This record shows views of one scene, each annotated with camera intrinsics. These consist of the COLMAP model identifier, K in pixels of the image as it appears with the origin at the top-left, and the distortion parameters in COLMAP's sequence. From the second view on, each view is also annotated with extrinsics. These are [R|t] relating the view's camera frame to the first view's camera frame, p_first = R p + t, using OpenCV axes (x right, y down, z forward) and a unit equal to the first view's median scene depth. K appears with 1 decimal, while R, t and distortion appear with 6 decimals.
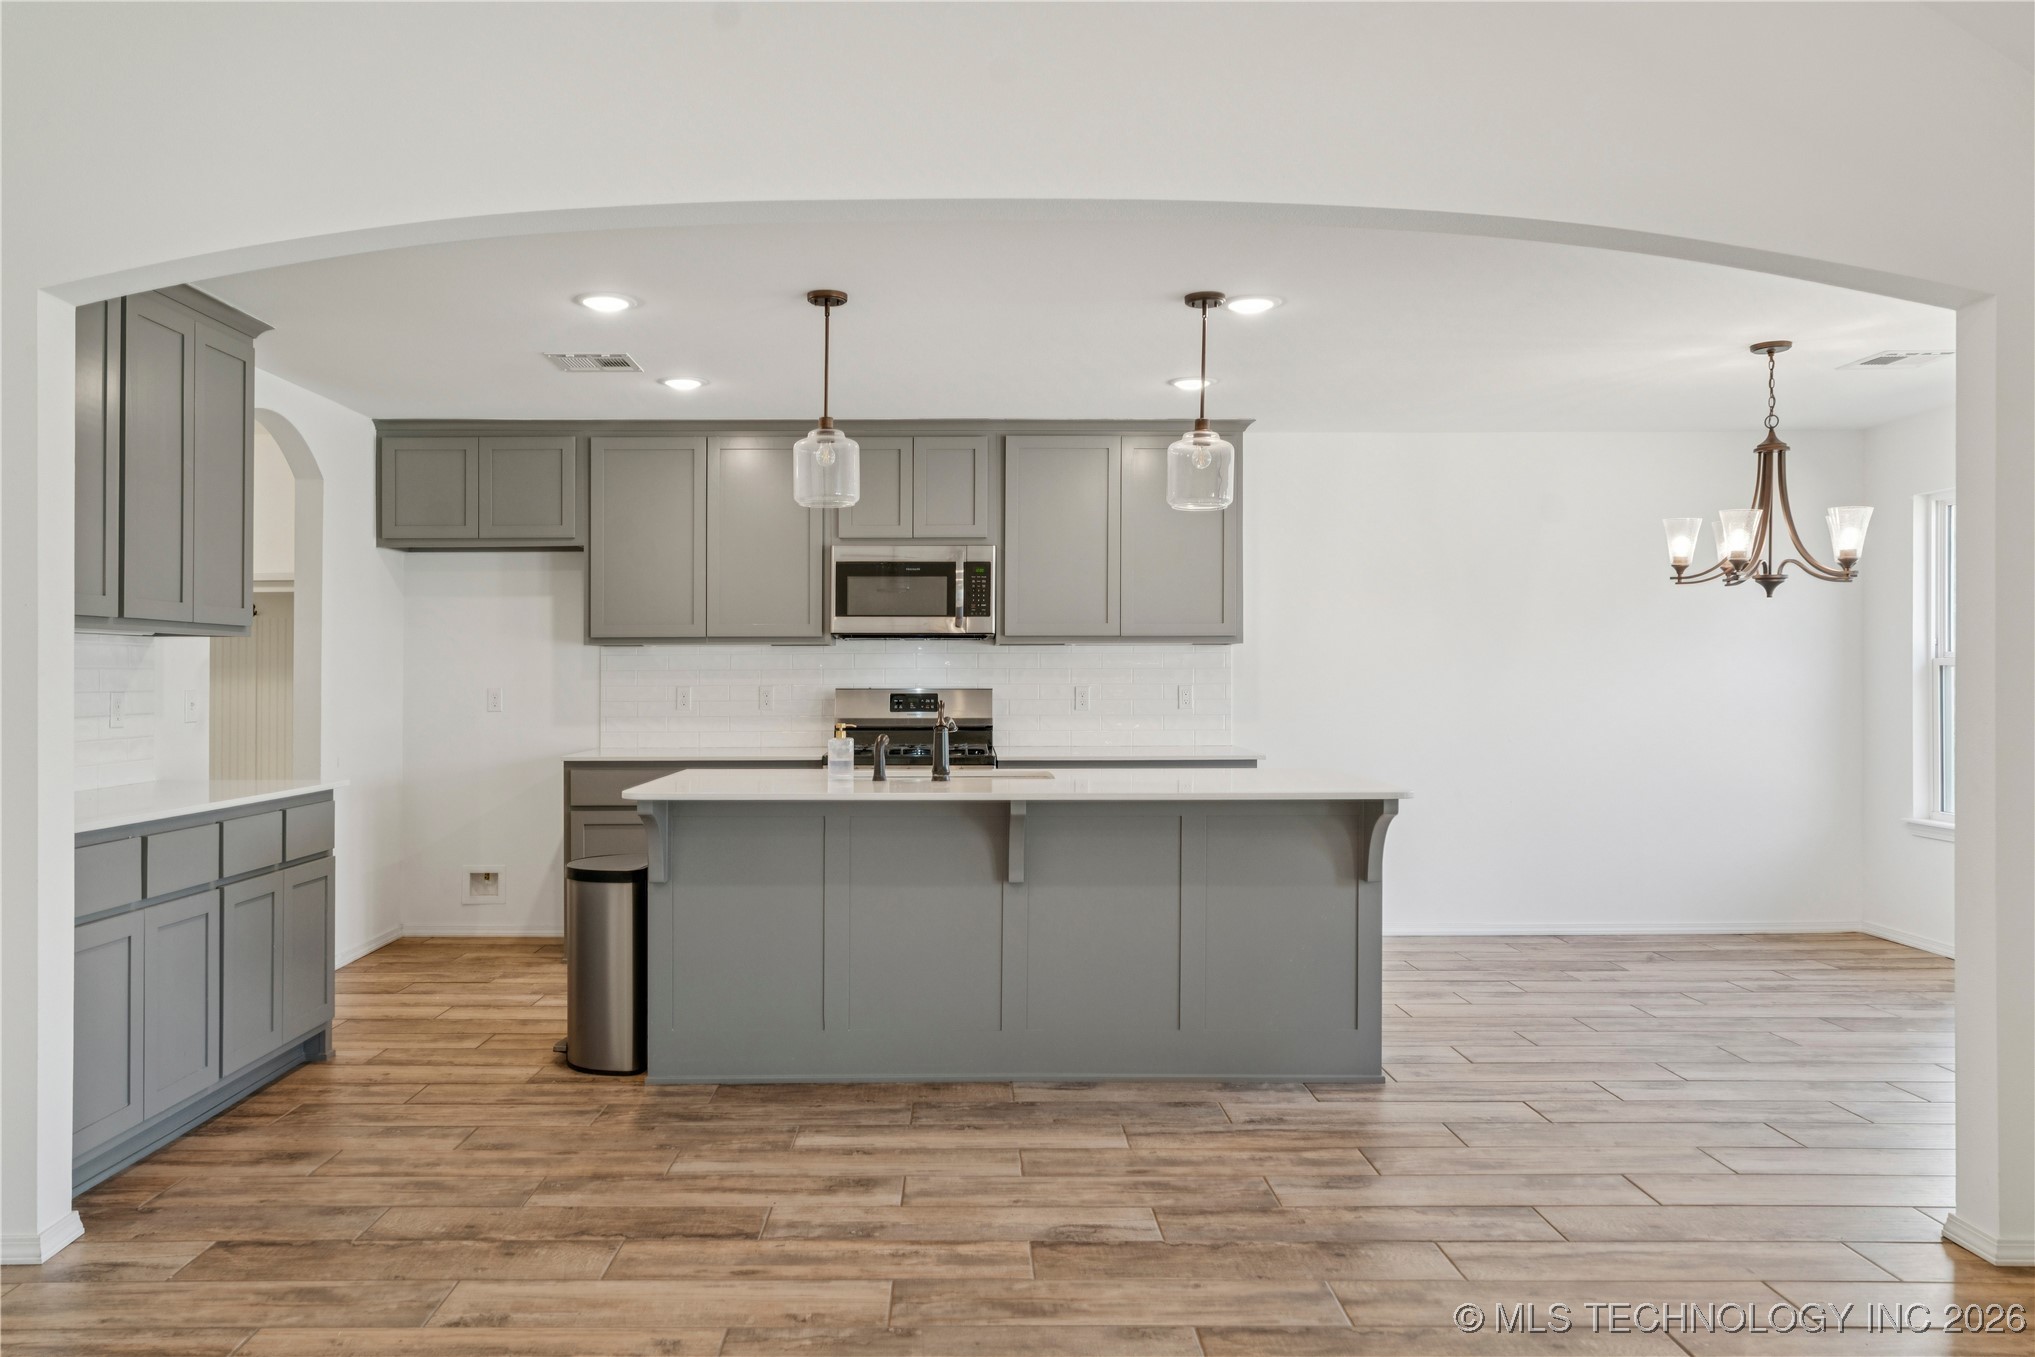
lens RADIAL K [[1414.1, 0, 953.5], [0, 1414.1, 653.0], [0, 0, 1]] dist [0.000044, 0.012872]
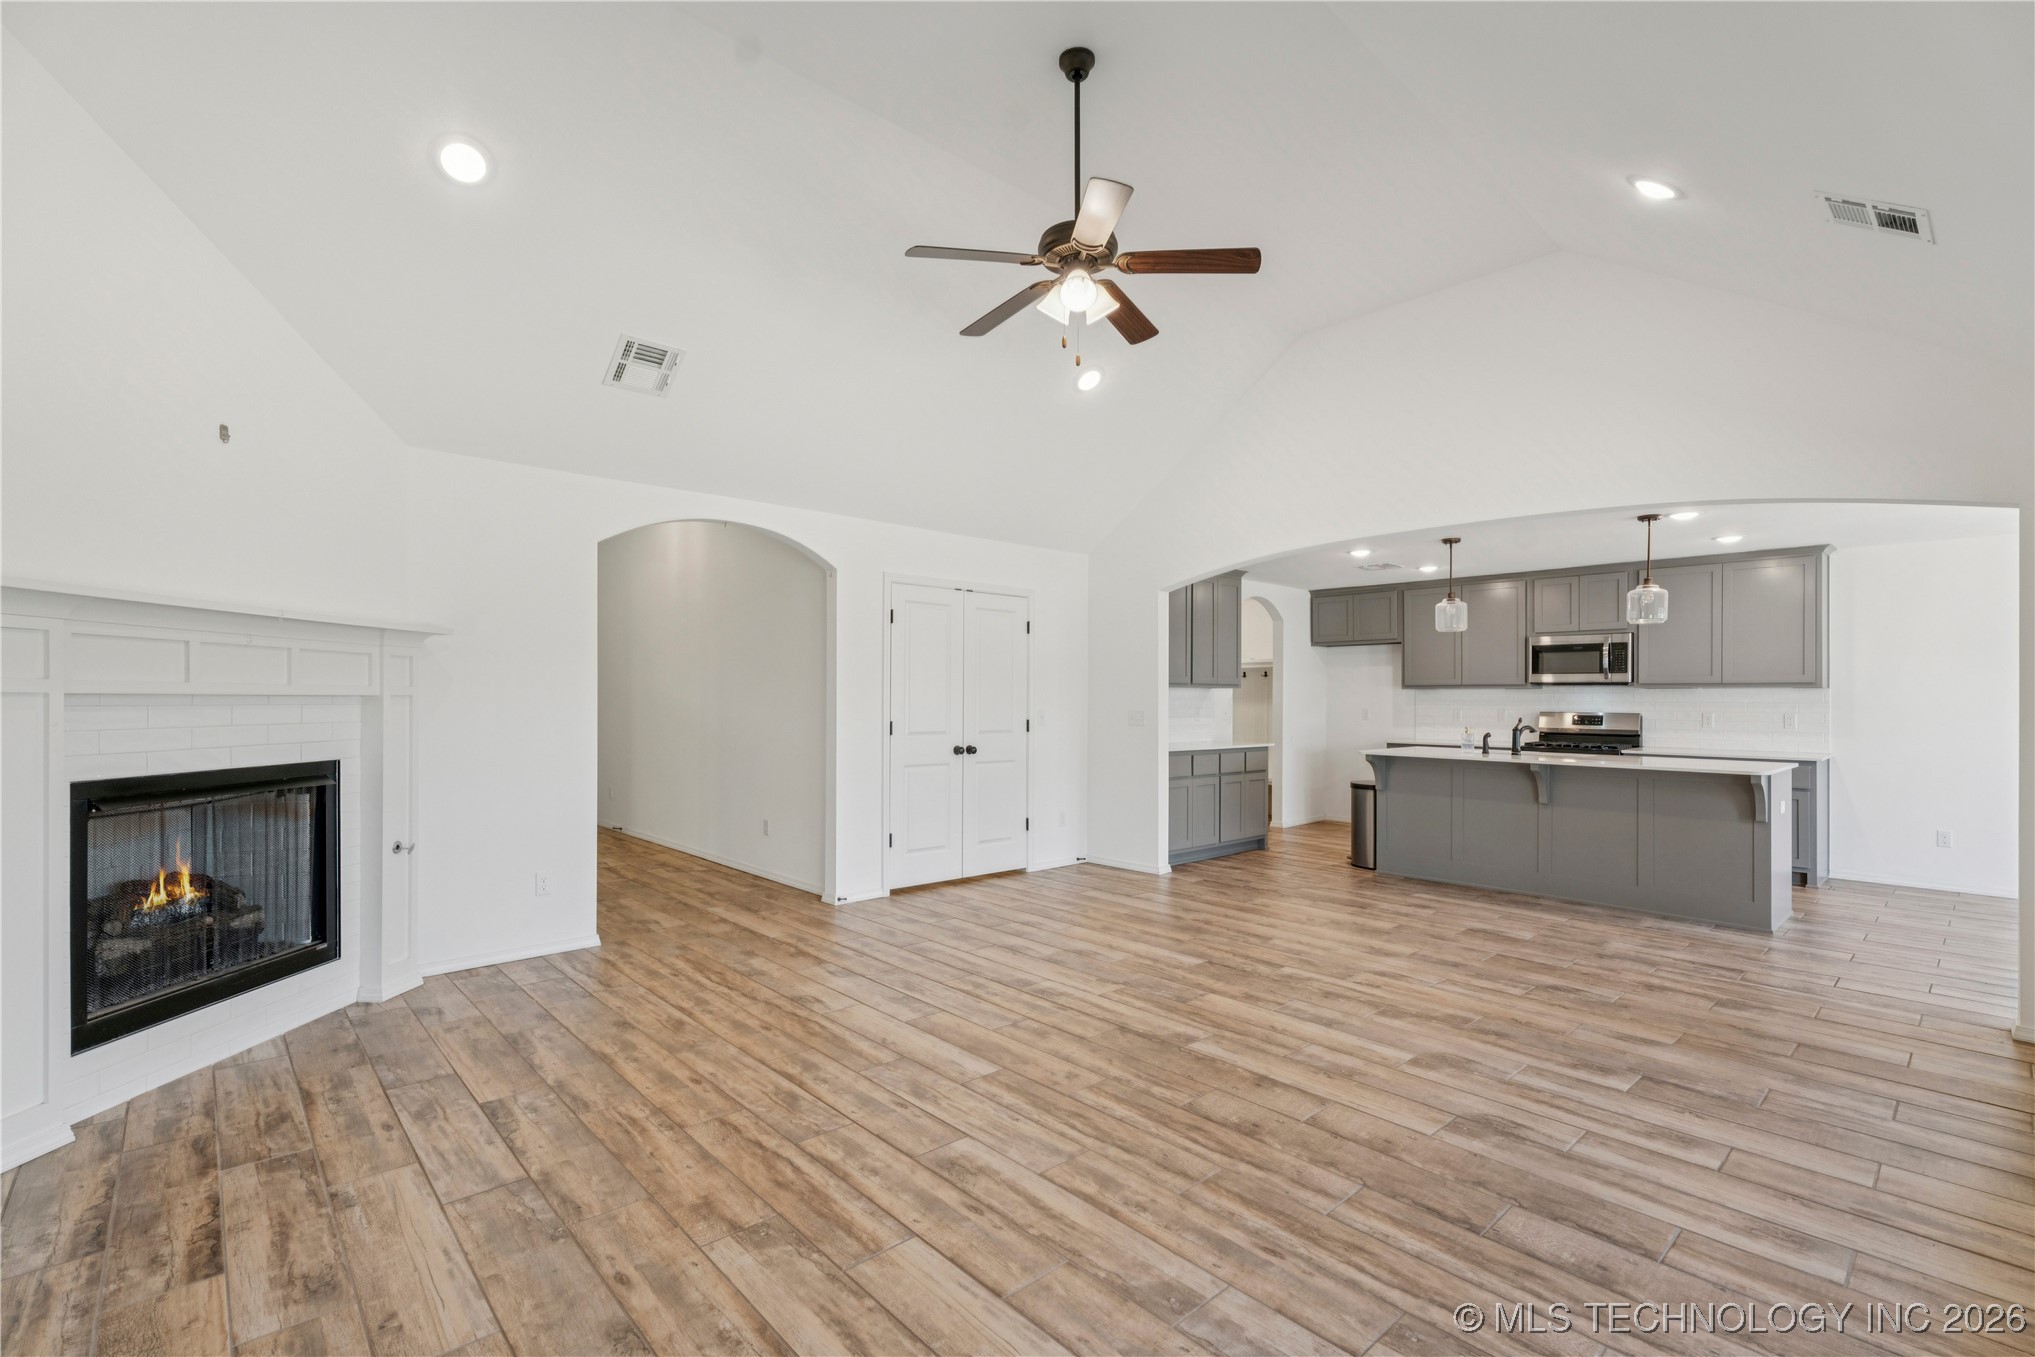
lens RADIAL K [[907.0, 0, 1008.4], [0, 907.0, 683.2], [0, 0, 1]] dist [0.001592, 0.000812]
pose [[0.673845, -0.005897, -0.738849, 0.441856], [0.004906, 0.999982, -0.003507, -0.016041], [0.738856, -0.001261, 0.673862, -0.447811]]
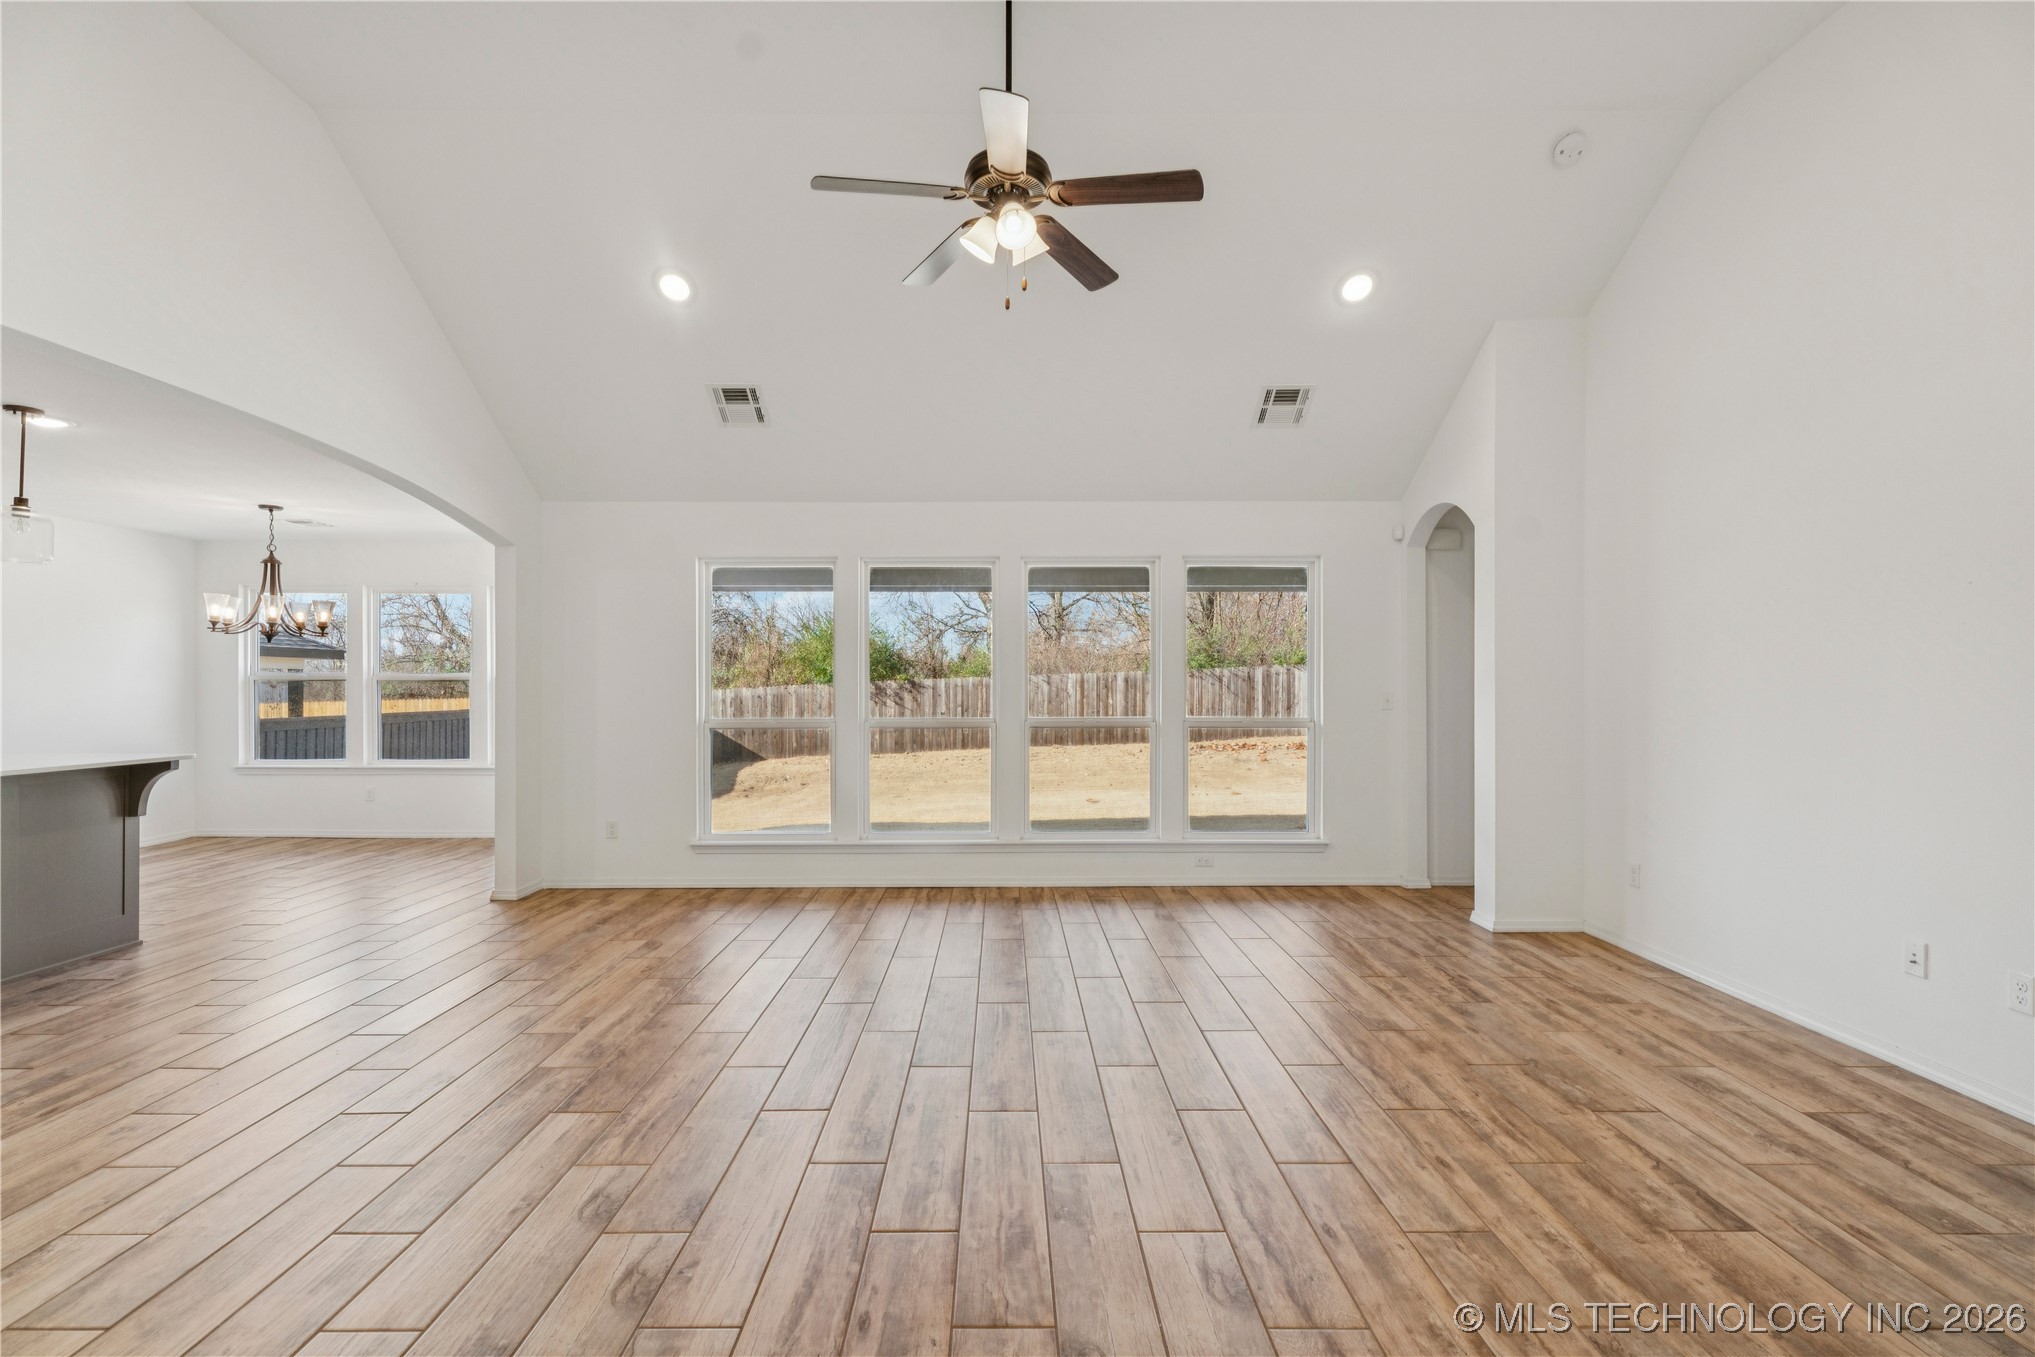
lens RADIAL K [[907.0, 0, 1015.3], [0, 907.0, 688.3], [0, 0, 1]] dist [0.001592, 0.000812]
pose [[-0.020432, 0.001921, 0.999789, -0.628498], [-0.018909, 0.999819, -0.002308, 0.004586], [-0.999612, -0.018952, -0.020392, 0.048665]]
